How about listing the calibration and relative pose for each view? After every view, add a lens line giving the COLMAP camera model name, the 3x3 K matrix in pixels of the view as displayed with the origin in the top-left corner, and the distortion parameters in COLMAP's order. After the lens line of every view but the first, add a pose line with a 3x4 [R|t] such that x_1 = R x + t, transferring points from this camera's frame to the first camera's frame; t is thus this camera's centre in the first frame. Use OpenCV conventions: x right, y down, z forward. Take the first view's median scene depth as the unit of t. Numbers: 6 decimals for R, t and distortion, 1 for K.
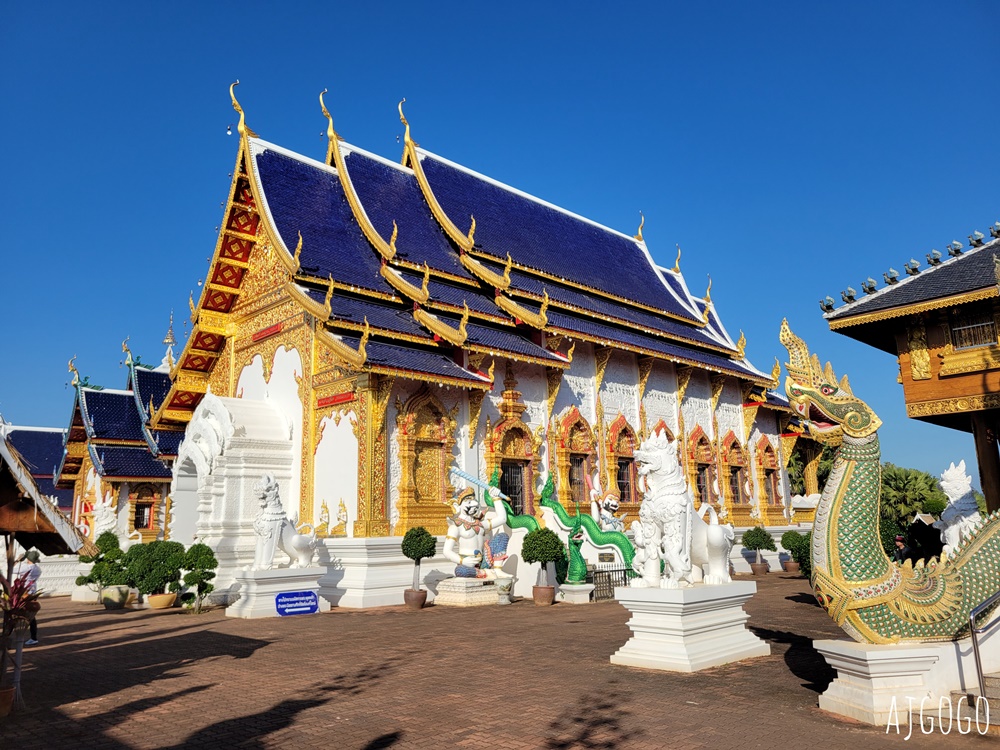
lens RADIAL K [[751.5, 0, 494.3], [0, 751.5, 371.5], [0, 0, 1]] dist [0.059337, -0.050834]
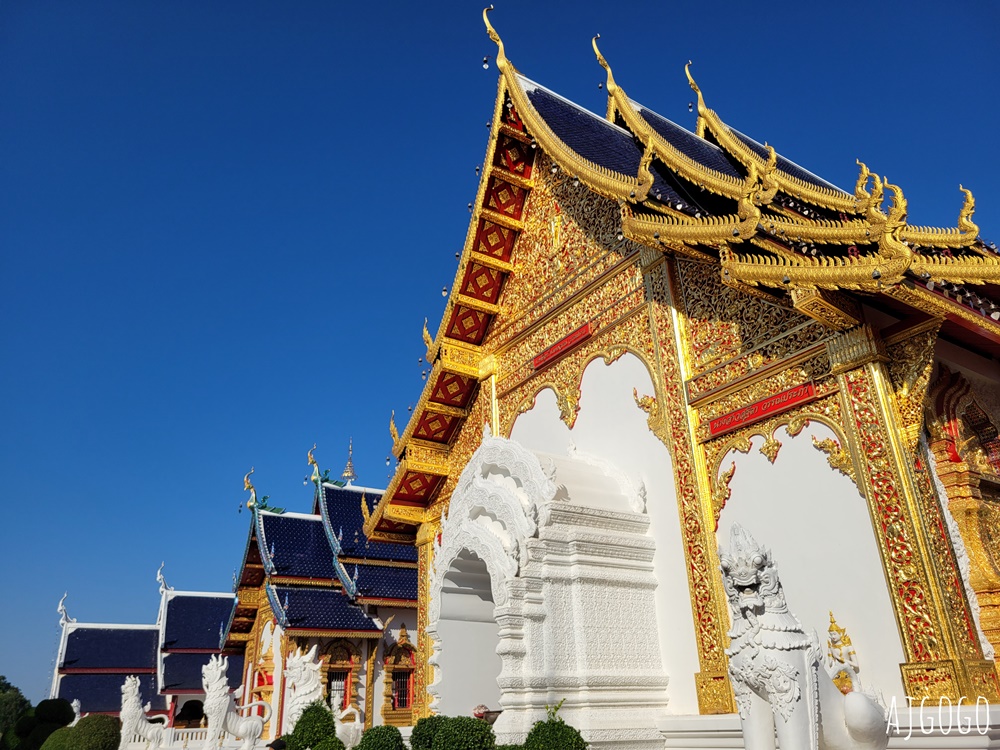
lens RADIAL K [[761.9, 0, 500.0], [0, 761.9, 375.0], [0, 0, 1]] dist [0.058592, -0.056466]
pose [[0.983153, -0.082540, -0.163084, -0.236326], [0.045479, 0.974639, -0.219112, 0.093982], [0.177033, 0.208004, 0.961974, 0.387875]]
